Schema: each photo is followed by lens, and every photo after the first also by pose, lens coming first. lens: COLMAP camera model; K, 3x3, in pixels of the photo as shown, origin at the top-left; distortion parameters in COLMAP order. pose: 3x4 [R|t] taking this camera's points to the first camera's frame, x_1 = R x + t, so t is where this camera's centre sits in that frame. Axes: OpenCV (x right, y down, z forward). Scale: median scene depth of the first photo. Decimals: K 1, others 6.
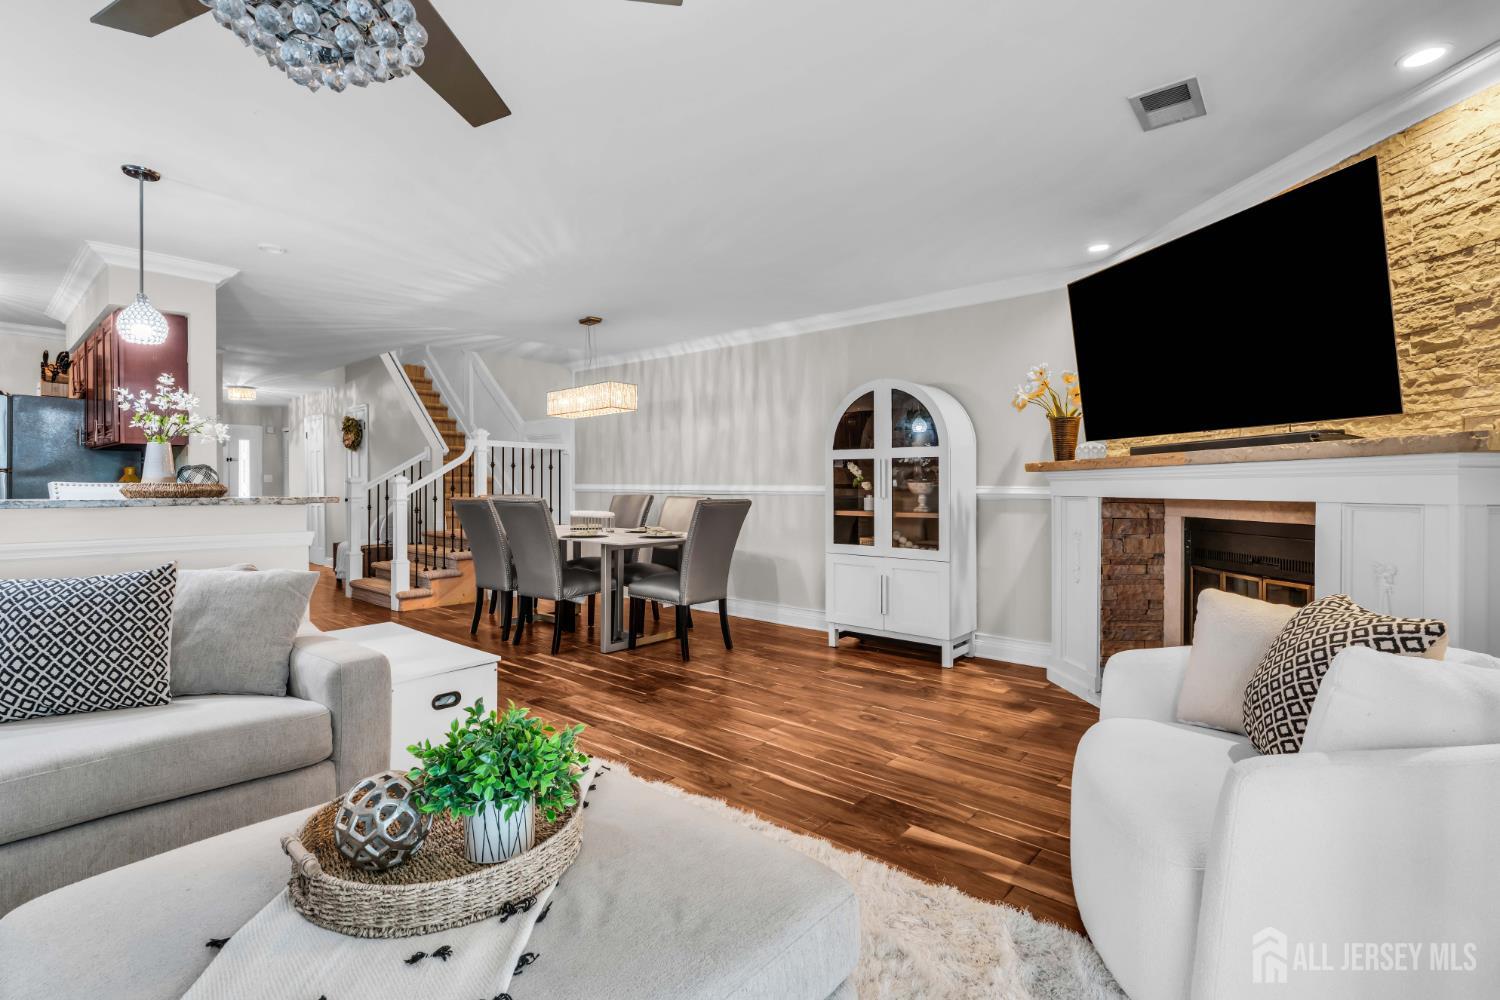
lens RADIAL K [[695.3, 0, 744.4], [0, 695.3, 495.5], [0, 0, 1]] dist [-0.003866, -0.000123]
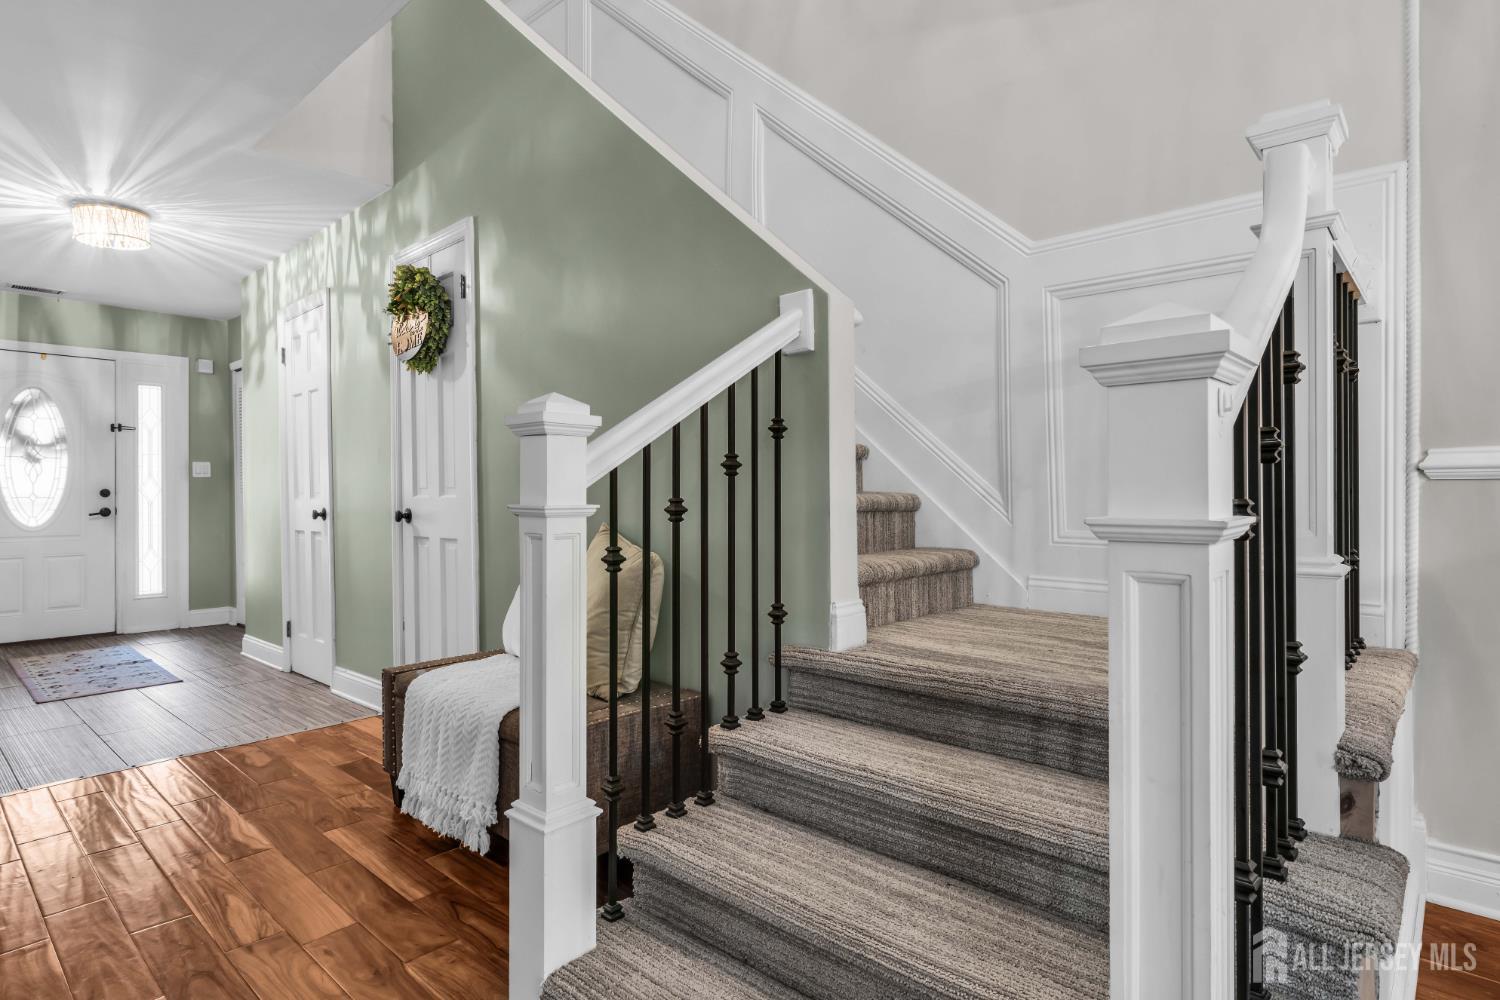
lens RADIAL K [[805.5, 0, 751.1], [0, 805.5, 495.6], [0, 0, 1]] dist [-0.012030, 0.003034]
pose [[0.999621, -0.009624, -0.025794, -0.321381], [0.009507, 0.999944, -0.004681, -0.000225], [0.025837, 0.004434, 0.999656, 0.500220]]
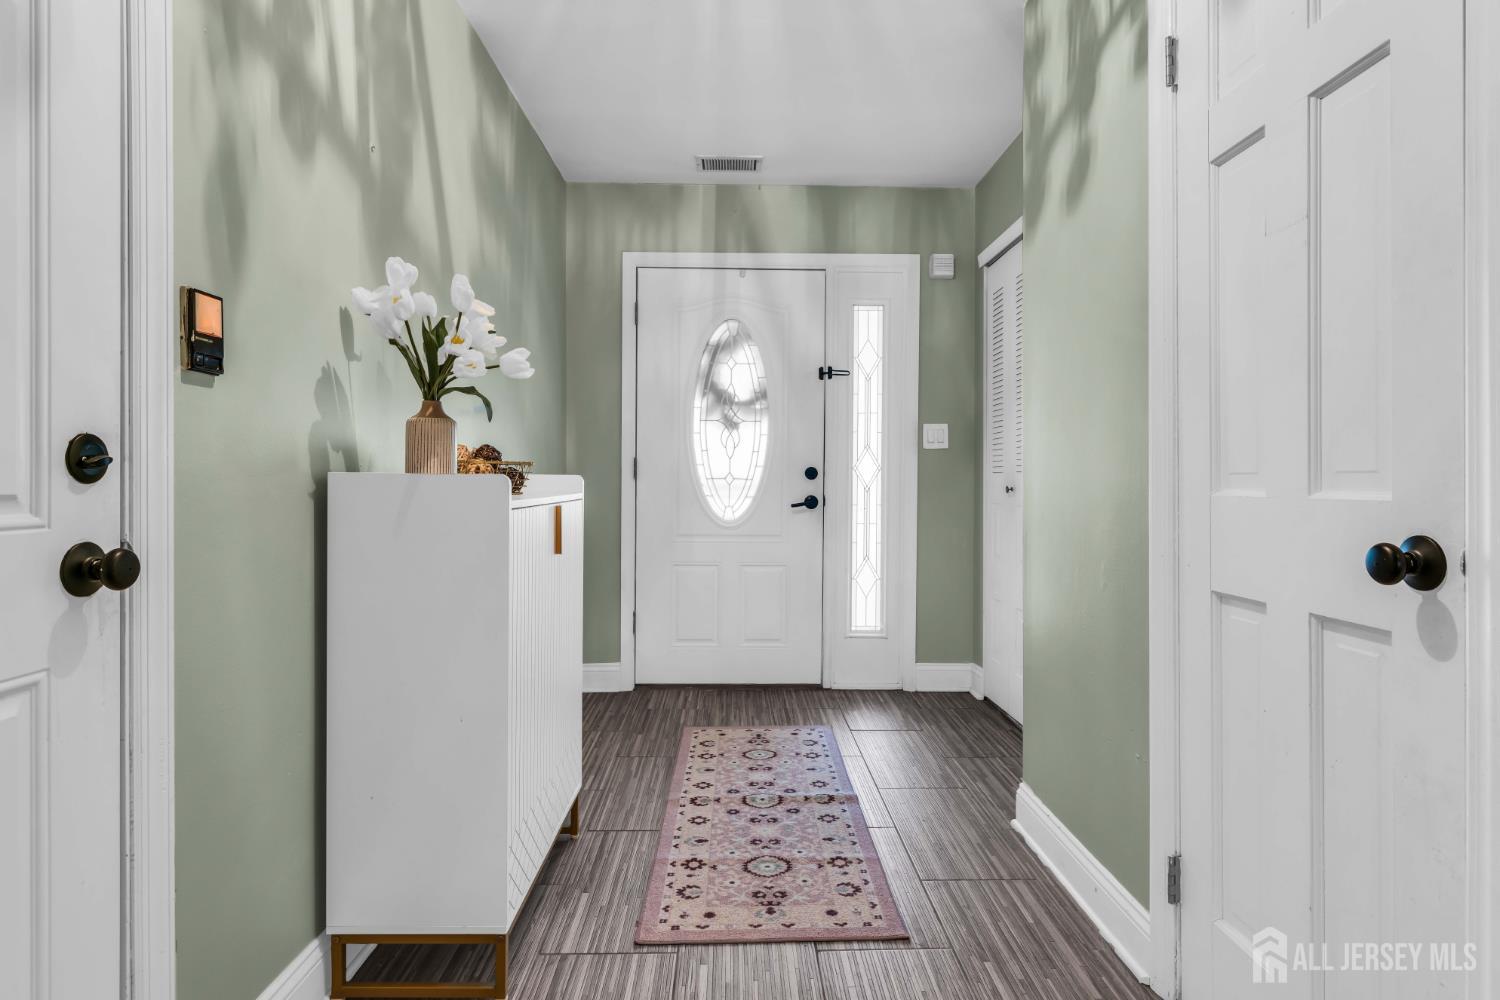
lens RADIAL K [[990.7, 0, 749.2], [0, 990.7, 490.8], [0, 0, 1]] dist [0.004811, -0.004129]
pose [[0.696287, 0.007106, -0.717728, -0.477514], [-0.005381, 0.999975, 0.004680, -0.002636], [0.717743, 0.000604, 0.696308, 0.706719]]
